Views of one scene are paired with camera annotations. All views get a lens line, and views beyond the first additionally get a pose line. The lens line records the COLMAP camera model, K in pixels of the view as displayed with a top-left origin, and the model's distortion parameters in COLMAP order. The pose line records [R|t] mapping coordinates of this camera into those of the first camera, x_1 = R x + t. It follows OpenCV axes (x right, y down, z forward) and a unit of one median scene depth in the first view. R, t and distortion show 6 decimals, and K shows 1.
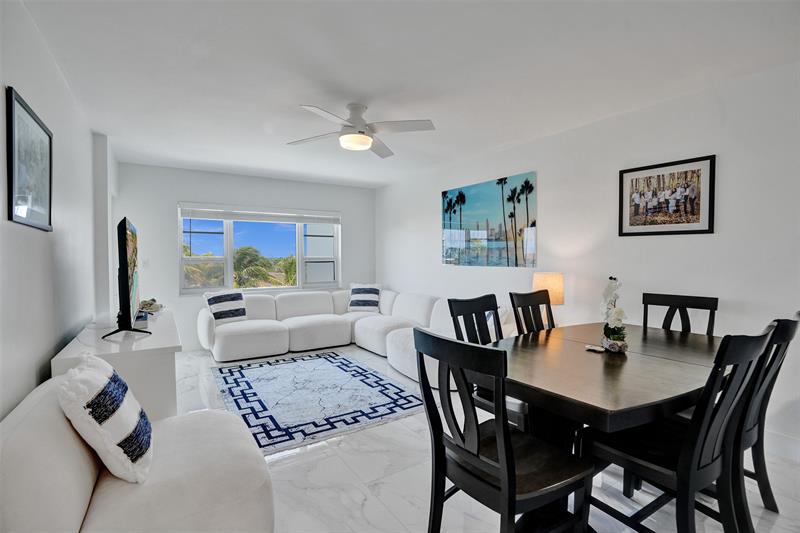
lens RADIAL K [[371.8, 0, 402.2], [0, 371.8, 269.2], [0, 0, 1]] dist [-0.067365, 0.028443]
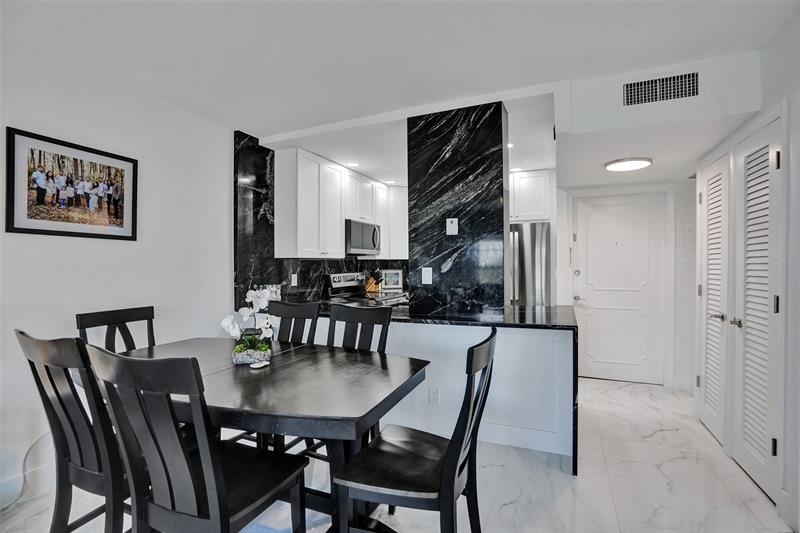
lens RADIAL K [[371.8, 0, 402.2], [0, 371.8, 269.2], [0, 0, 1]] dist [-0.067365, 0.028443]
pose [[-0.538752, -0.003411, 0.842458, -0.236484], [0.034594, 0.999059, 0.026168, -0.017550], [-0.841754, 0.043242, -0.538127, 0.657153]]
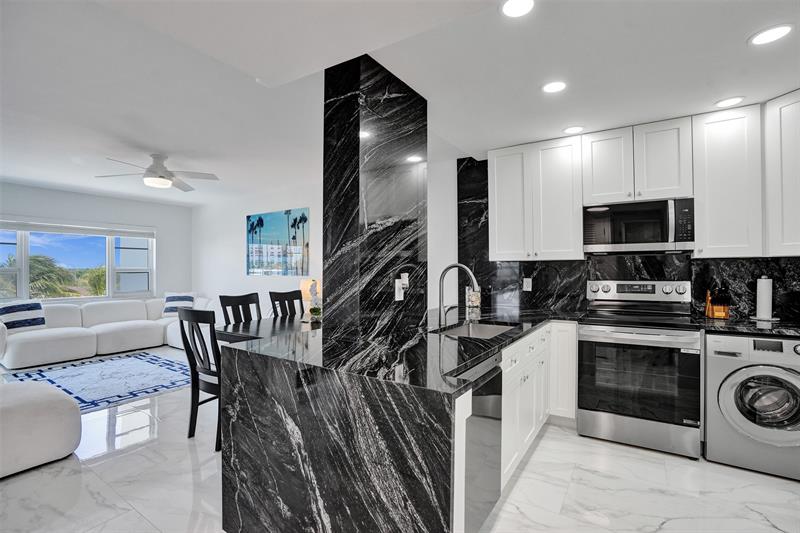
lens RADIAL K [[371.8, 0, 402.2], [0, 371.8, 269.2], [0, 0, 1]] dist [-0.067365, 0.028443]
pose [[0.919874, 0.001256, 0.392212, 0.145608], [0.011061, 0.999514, -0.029142, 0.015432], [-0.392058, 0.031146, 0.919413, -0.454742]]
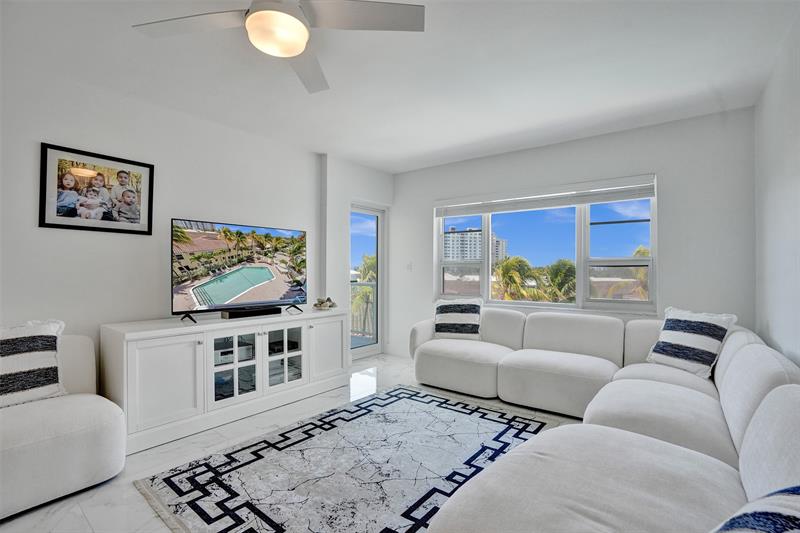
lens RADIAL K [[371.8, 0, 402.2], [0, 371.8, 269.2], [0, 0, 1]] dist [-0.067365, 0.028443]
pose [[0.313510, -0.001172, -0.949584, 0.369618], [-0.034342, 0.999331, -0.012571, 0.006552], [0.948964, 0.036552, 0.313260, 0.840510]]
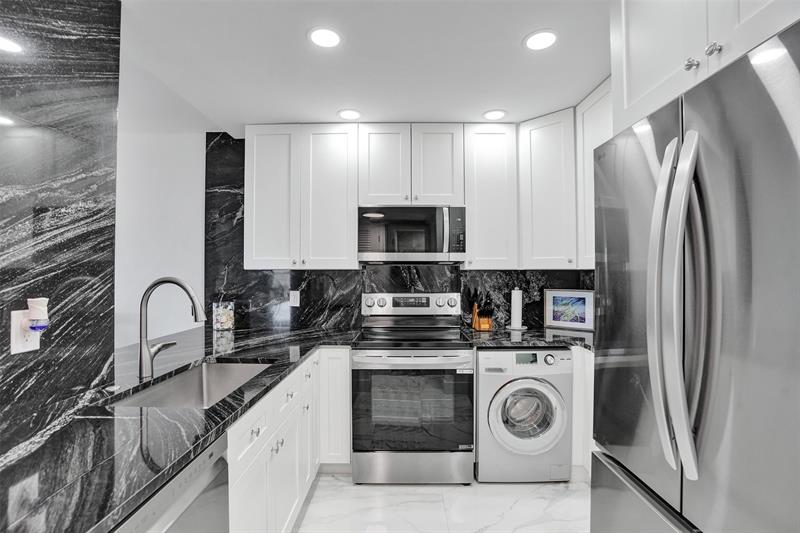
lens RADIAL K [[371.8, 0, 402.2], [0, 371.8, 269.2], [0, 0, 1]] dist [-0.067365, 0.028443]
pose [[0.561132, 0.012279, 0.827636, 0.308784], [0.021695, 0.999328, -0.029536, -0.004228], [-0.827442, 0.034529, 0.560488, -0.321303]]
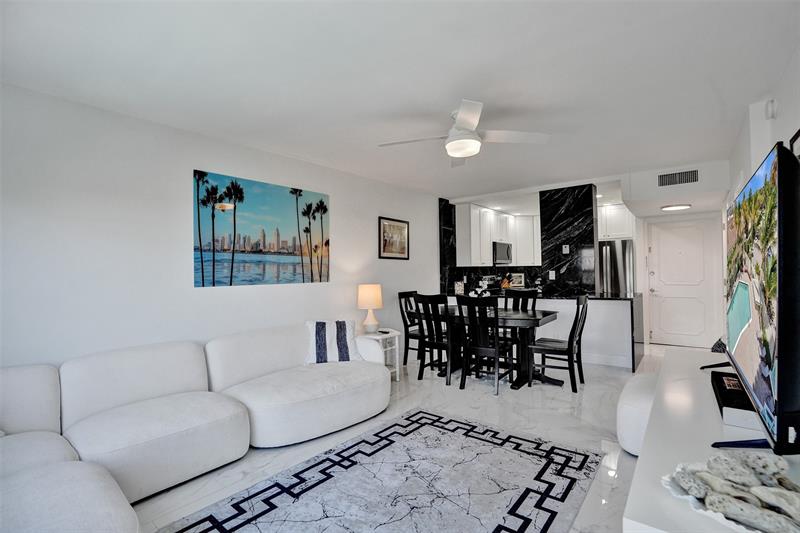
lens RADIAL K [[371.8, 0, 402.2], [0, 371.8, 269.2], [0, 0, 1]] dist [-0.067365, 0.028443]
pose [[-0.307291, 0.016493, 0.951472, -0.808522], [0.049633, 0.998767, -0.001283, -0.032160], [-0.950320, 0.046830, -0.307731, 1.201457]]
